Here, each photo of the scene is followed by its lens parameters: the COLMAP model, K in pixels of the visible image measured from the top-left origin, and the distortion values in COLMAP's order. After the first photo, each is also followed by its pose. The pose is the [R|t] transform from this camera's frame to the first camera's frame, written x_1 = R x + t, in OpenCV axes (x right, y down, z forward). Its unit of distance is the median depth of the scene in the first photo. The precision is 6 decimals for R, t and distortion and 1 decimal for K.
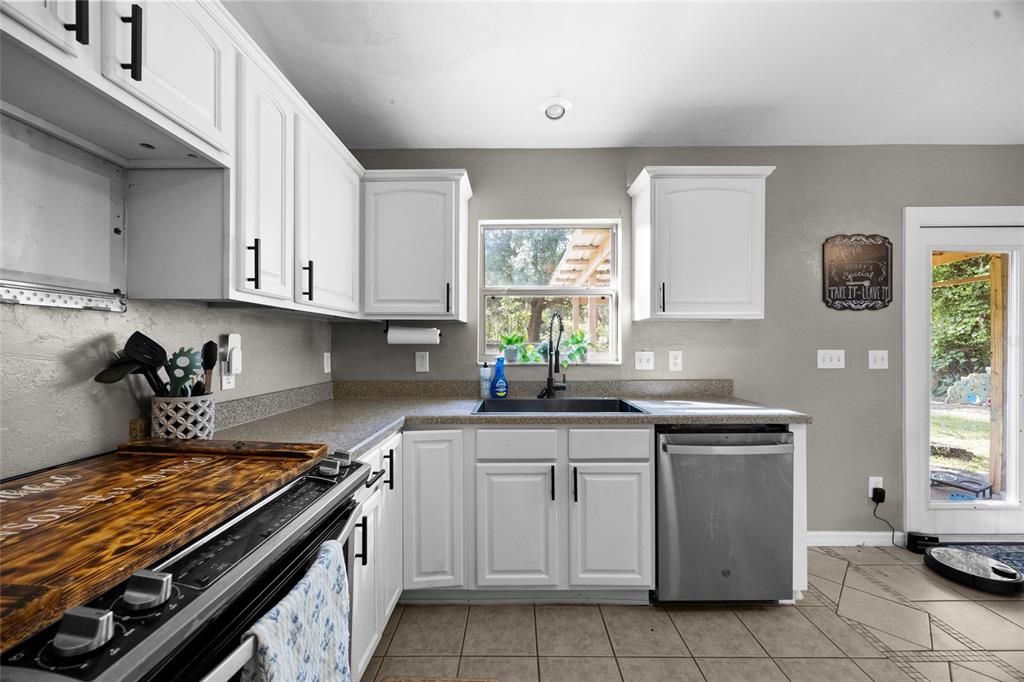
lens RADIAL K [[394.3, 0, 511.1], [0, 394.3, 342.4], [0, 0, 1]] dist [-0.003170, -0.000294]
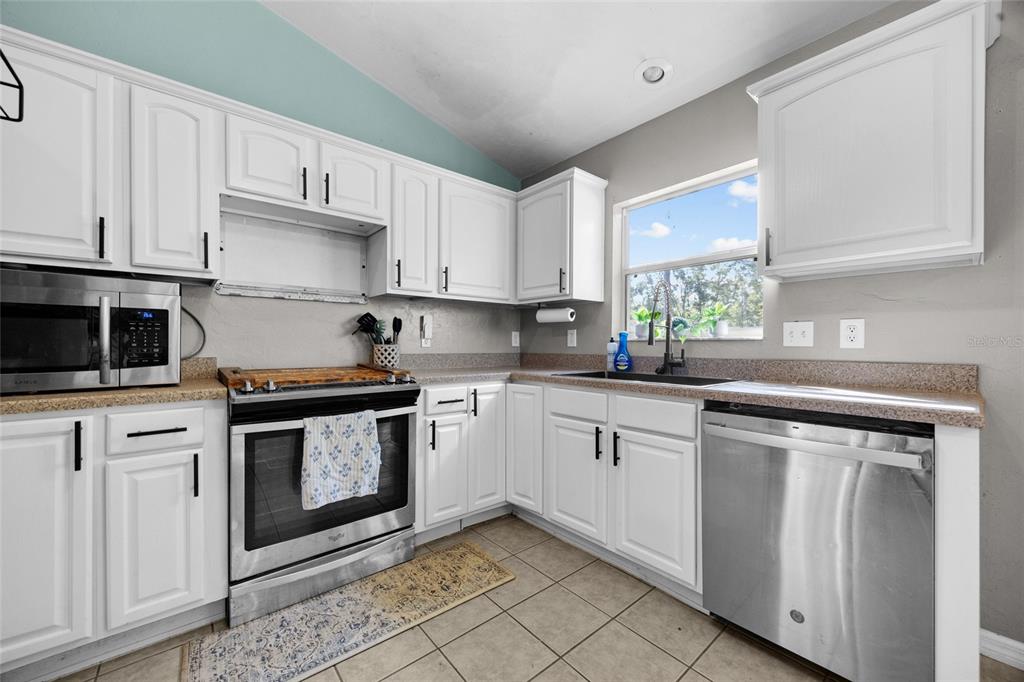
lens RADIAL K [[394.3, 0, 506.2], [0, 394.3, 342.7], [0, 0, 1]] dist [-0.003170, -0.000294]
pose [[0.643227, 0.001119, -0.765675, 0.737814], [-0.002295, 0.999997, -0.000467, 0.085629], [0.765672, 0.002058, 0.643228, 0.126824]]
